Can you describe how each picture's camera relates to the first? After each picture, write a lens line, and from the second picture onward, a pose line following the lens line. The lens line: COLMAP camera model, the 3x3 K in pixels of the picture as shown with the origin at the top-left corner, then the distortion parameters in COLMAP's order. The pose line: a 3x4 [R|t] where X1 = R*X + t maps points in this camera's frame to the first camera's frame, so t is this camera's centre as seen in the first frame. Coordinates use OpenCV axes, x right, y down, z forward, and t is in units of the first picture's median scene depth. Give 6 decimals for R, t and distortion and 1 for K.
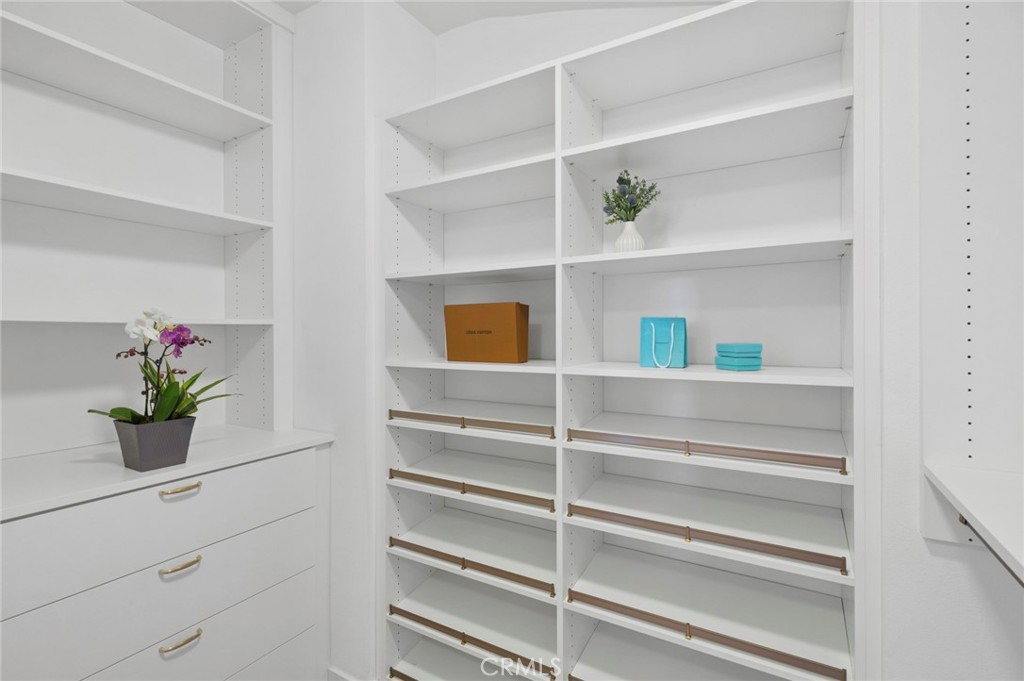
lens RADIAL K [[472.2, 0, 512.6], [0, 472.2, 337.6], [0, 0, 1]] dist [0.001117, 0.000210]
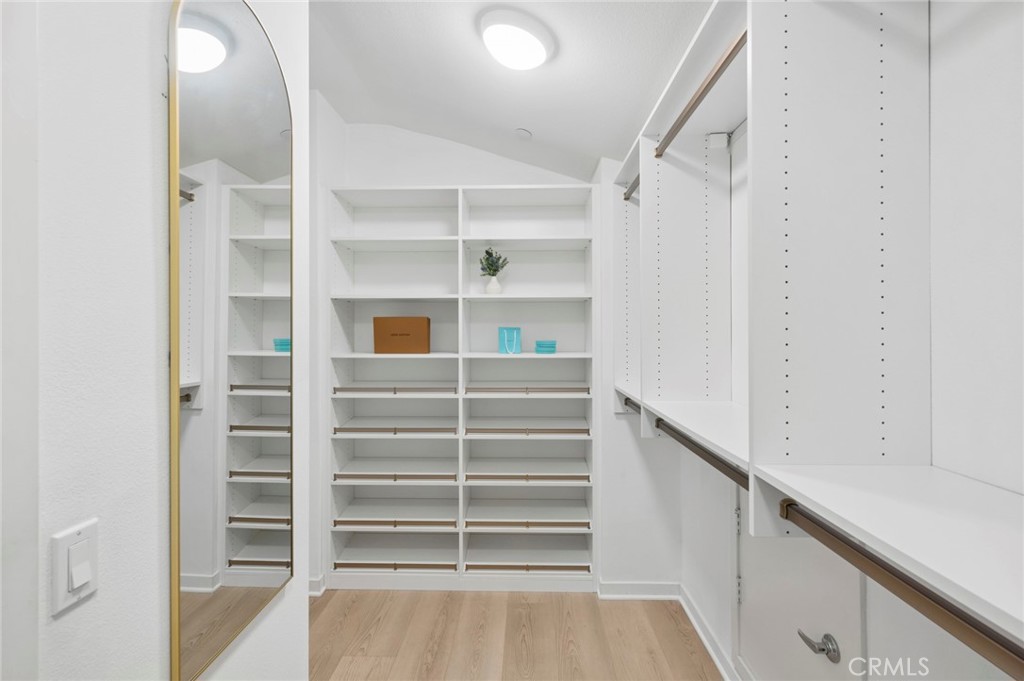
lens RADIAL K [[472.2, 0, 512.6], [0, 472.2, 337.6], [0, 0, 1]] dist [0.001117, 0.000210]
pose [[0.875776, -0.003488, 0.482706, -0.600814], [0.003668, 0.999993, 0.000571, -0.001479], [-0.482704, 0.001271, 0.875782, -0.691189]]
